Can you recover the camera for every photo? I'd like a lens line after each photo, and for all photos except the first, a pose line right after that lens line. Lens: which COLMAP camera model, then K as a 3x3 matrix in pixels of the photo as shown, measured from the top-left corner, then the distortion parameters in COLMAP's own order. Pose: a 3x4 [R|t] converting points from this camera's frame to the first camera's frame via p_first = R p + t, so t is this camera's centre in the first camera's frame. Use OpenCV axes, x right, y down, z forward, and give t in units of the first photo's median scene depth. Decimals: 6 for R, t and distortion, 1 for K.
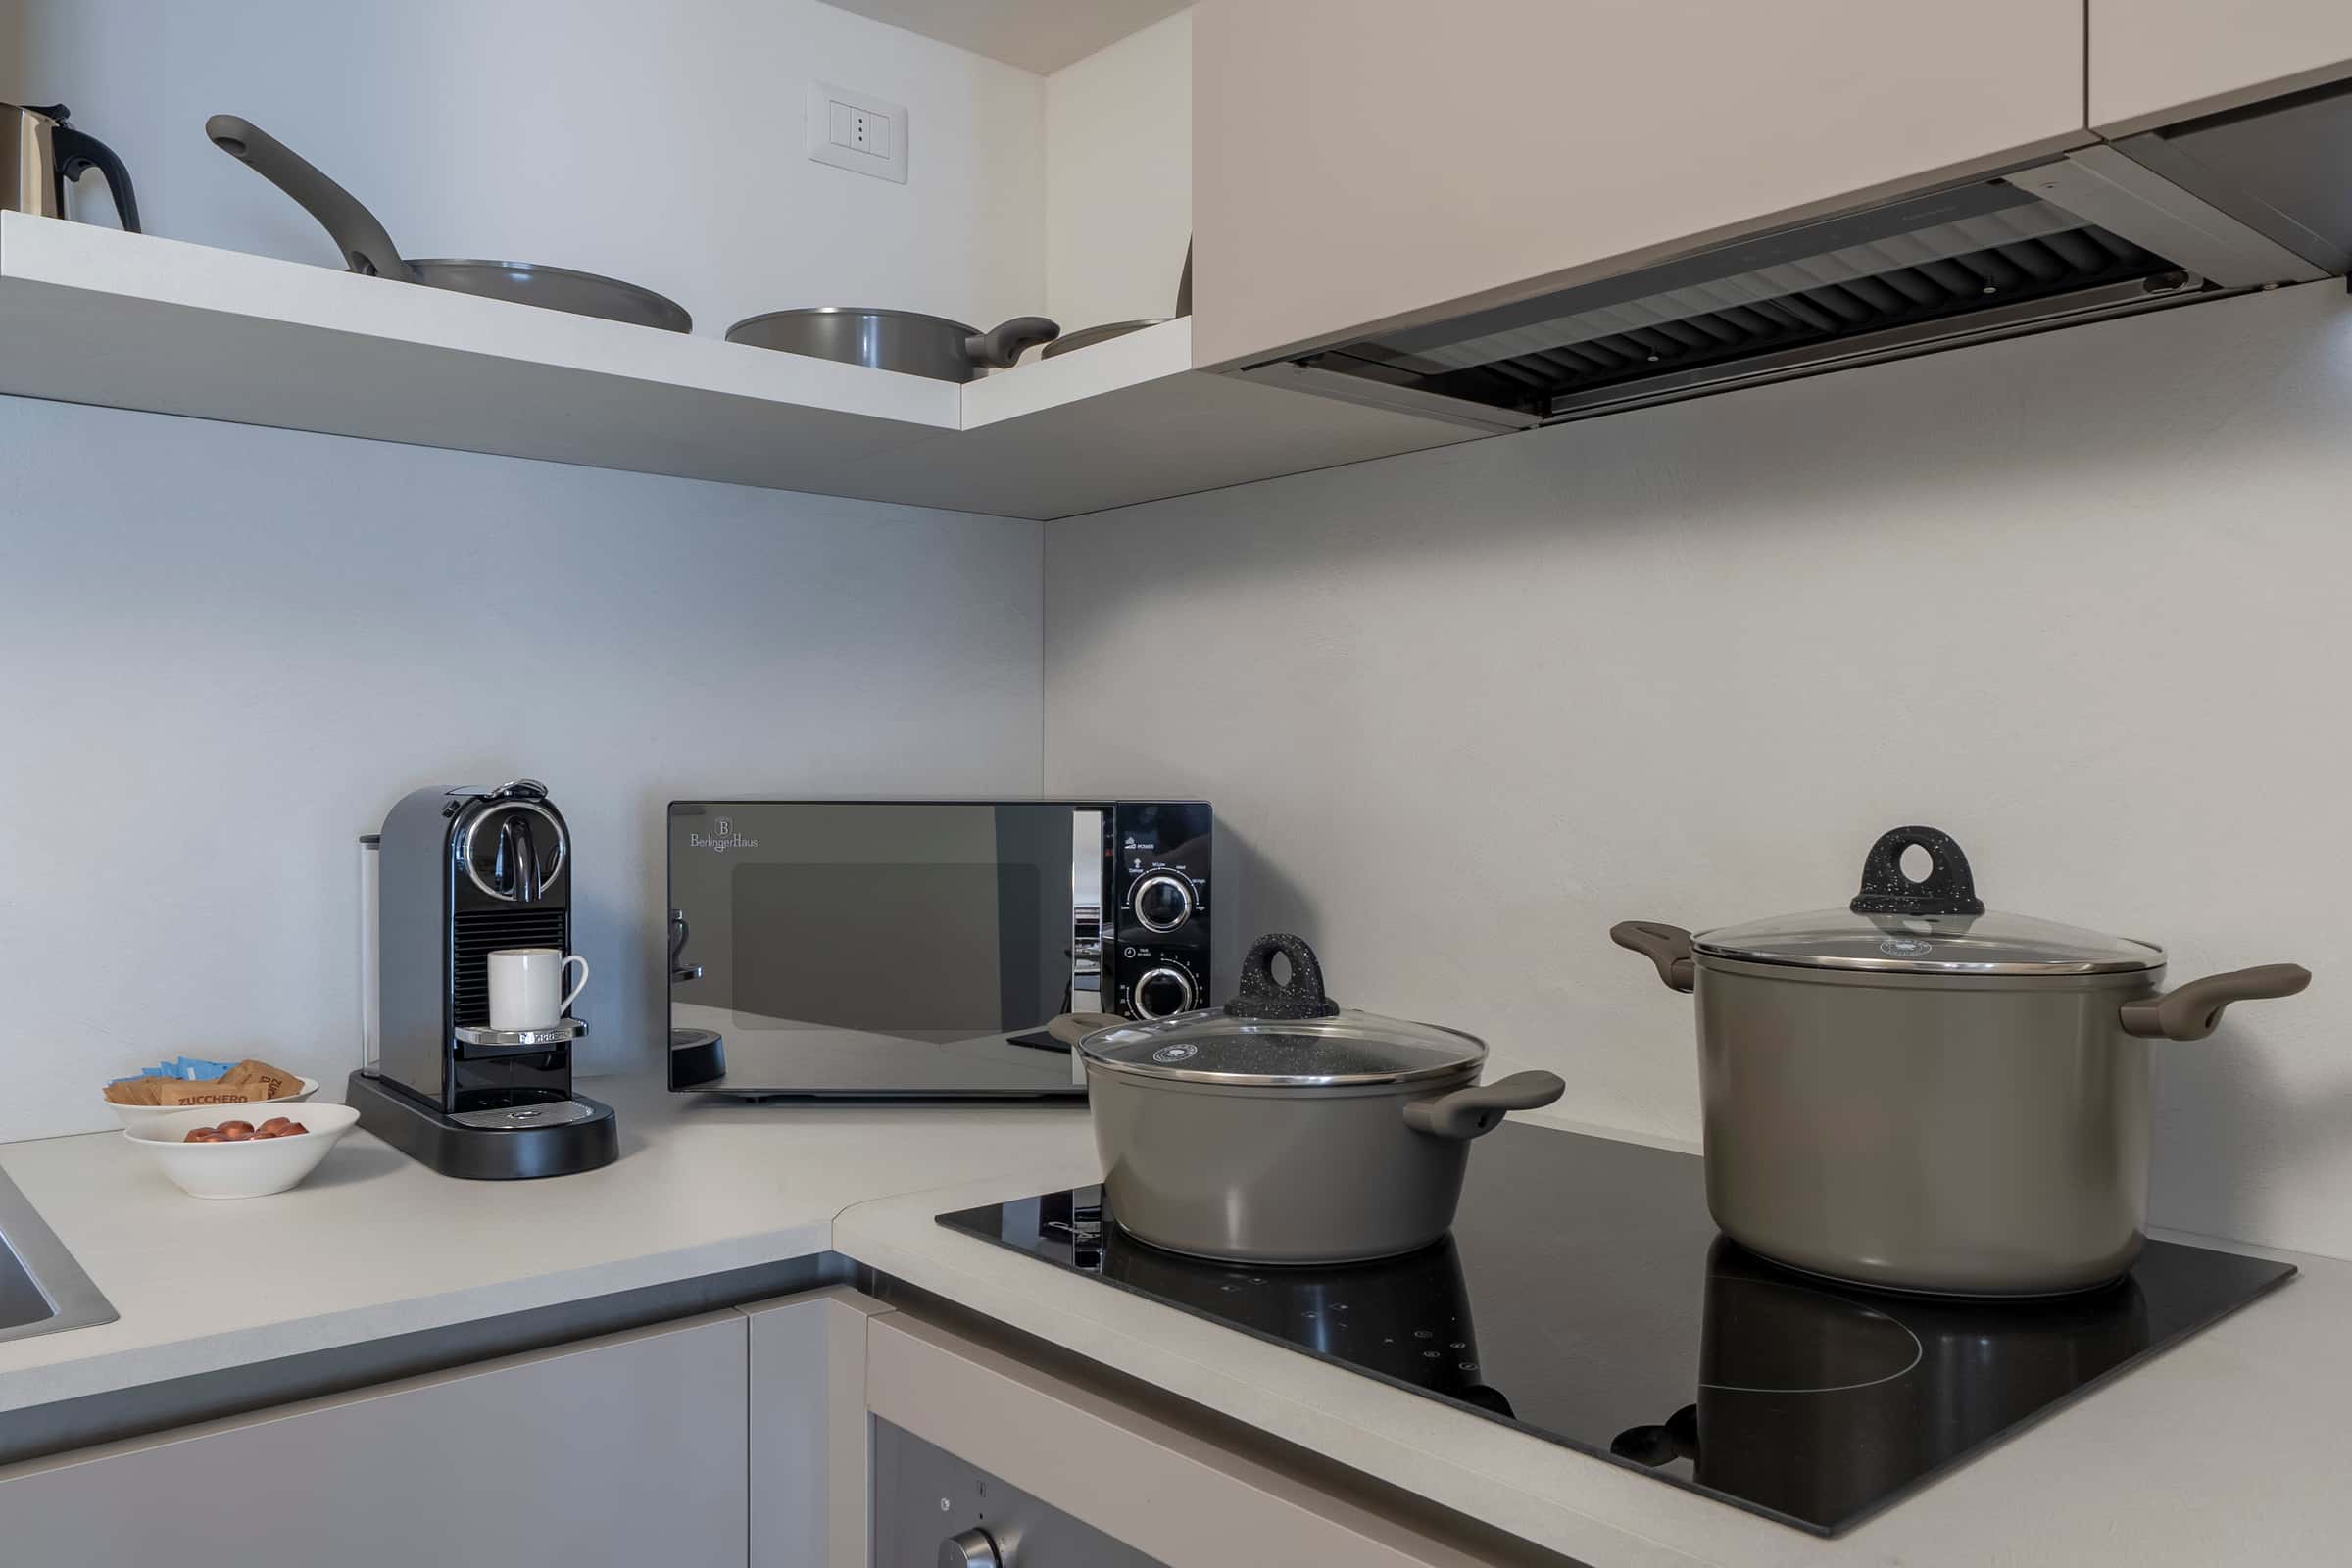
lens RADIAL K [[1752.5, 0, 1154.3], [0, 1752.5, 799.6], [0, 0, 1]] dist [-0.012844, -0.001533]
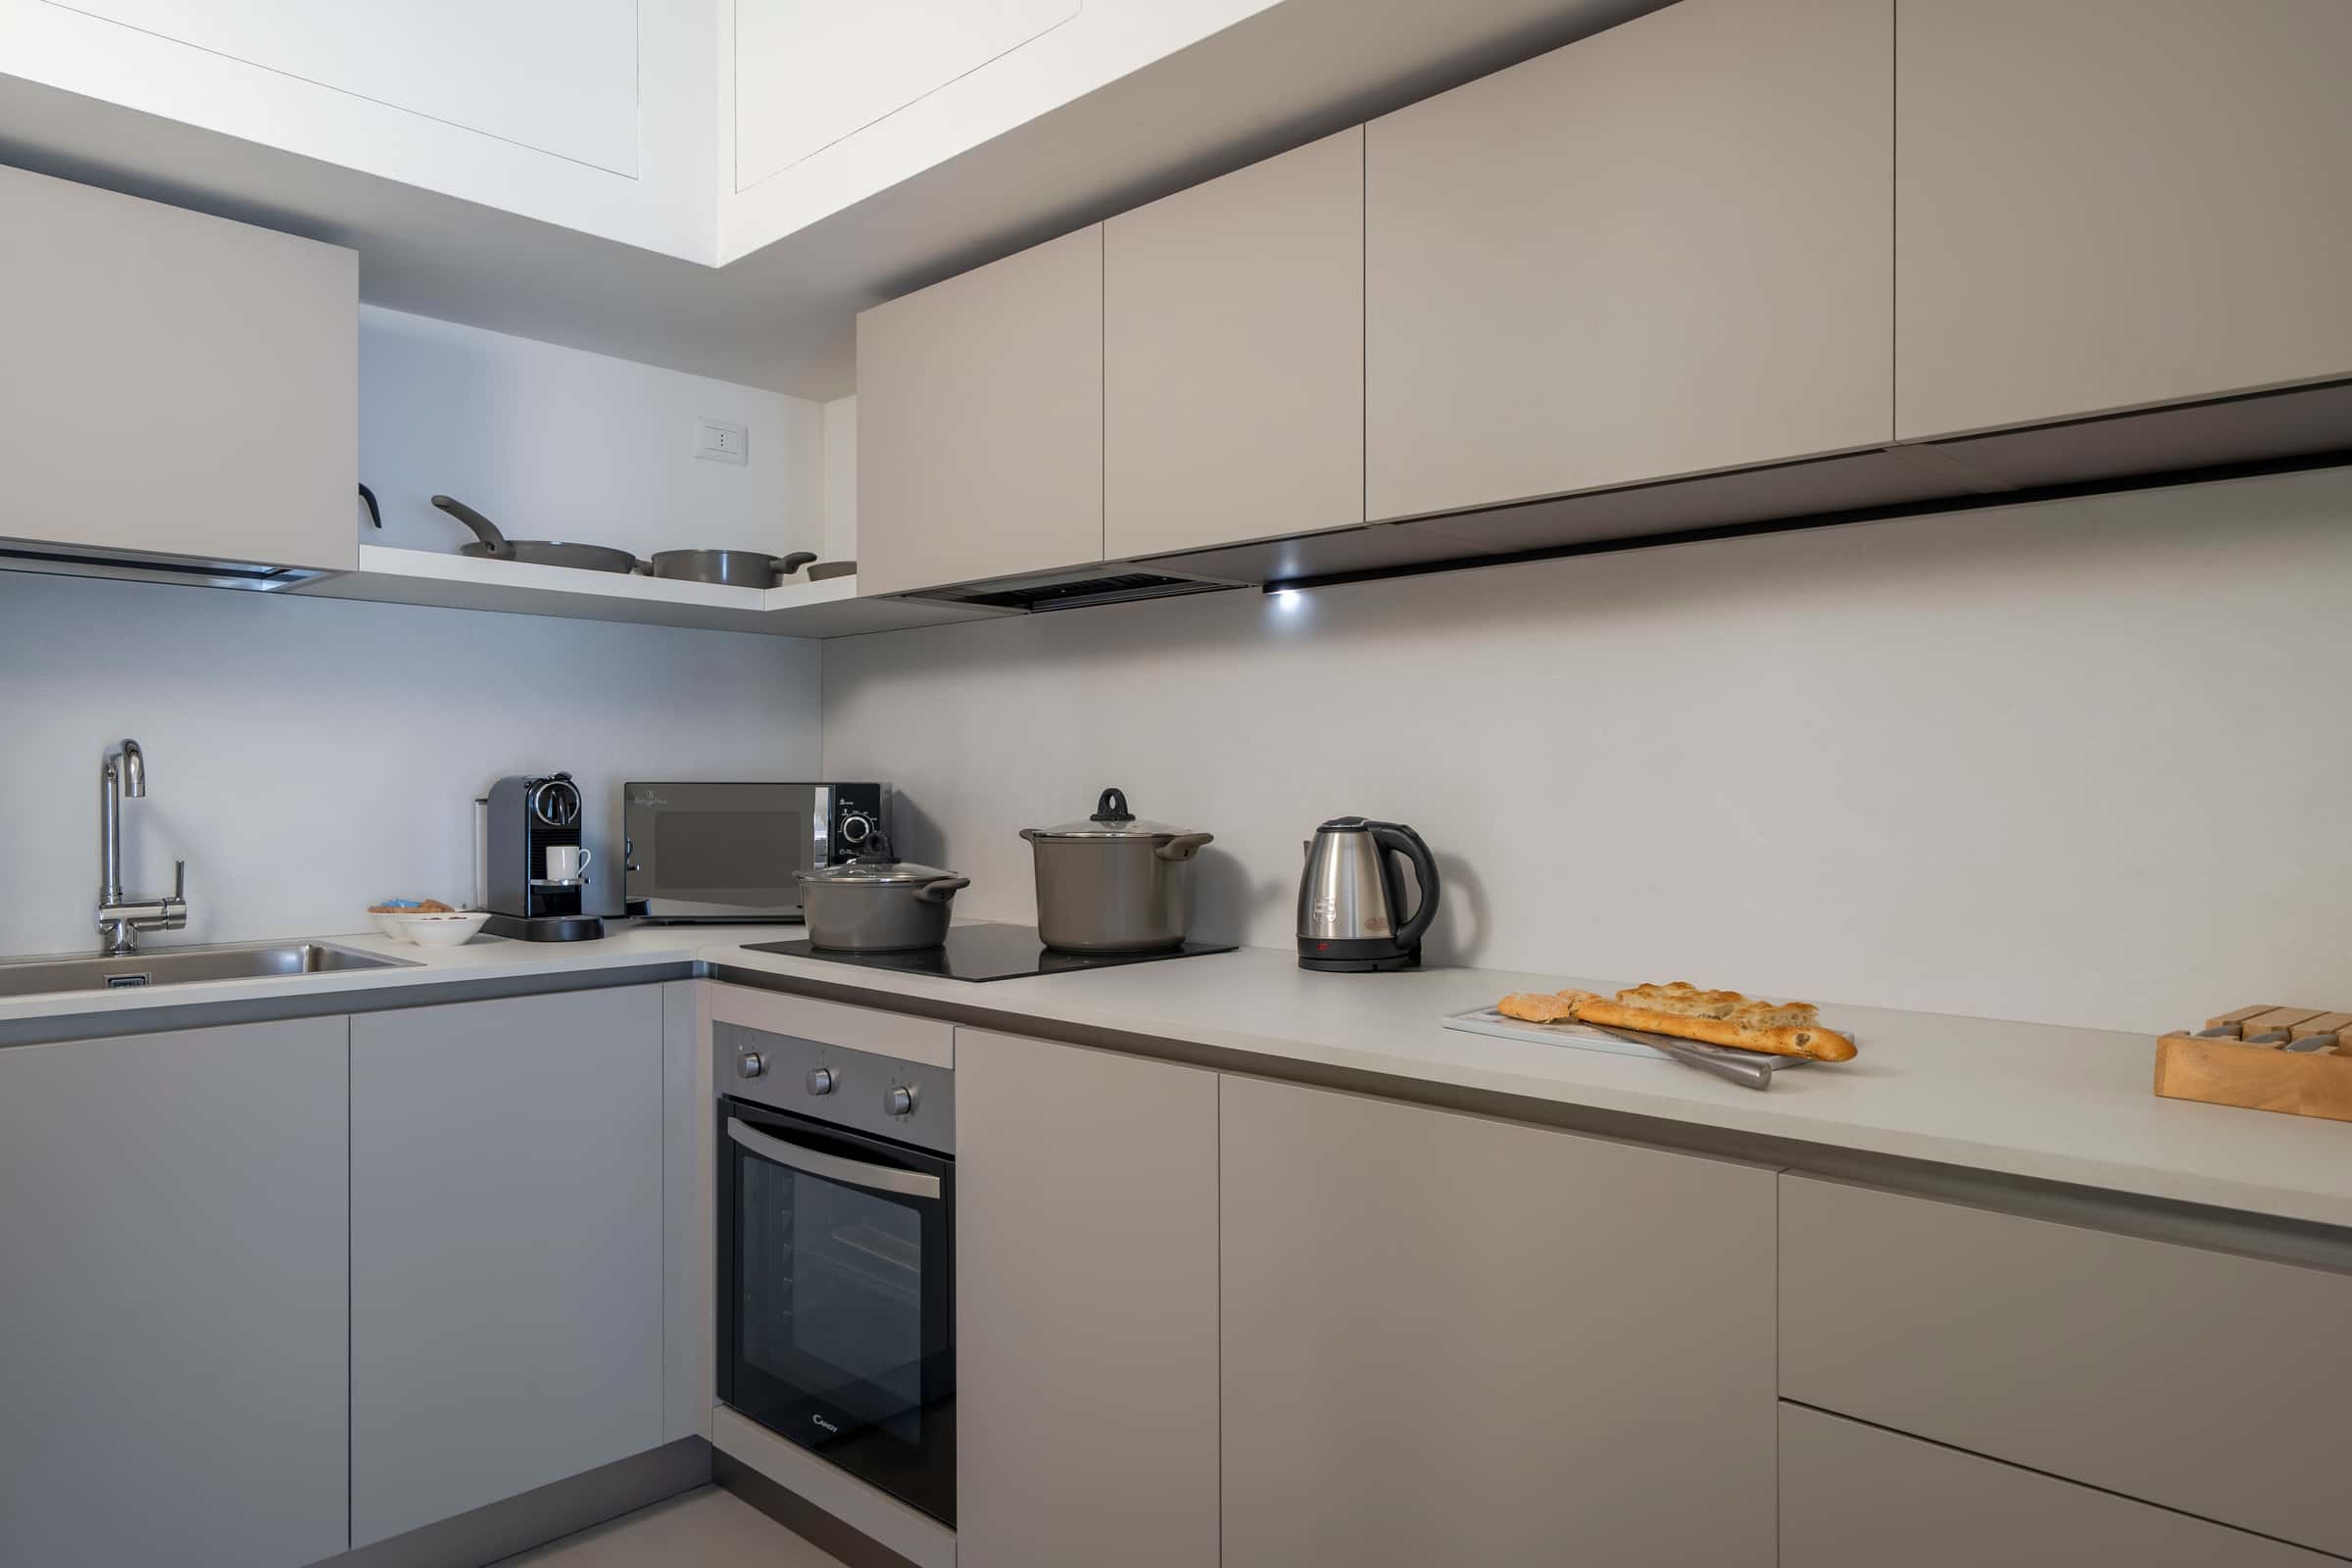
lens RADIAL K [[1534.7, 0, 1174.5], [0, 1534.7, 787.1], [0, 0, 1]] dist [0.005427, 0.004361]
pose [[0.995254, 0.000005, 0.097308, 0.223238], [0.001164, 0.999928, -0.011959, 0.031420], [-0.097301, 0.012016, 0.995182, -0.998825]]
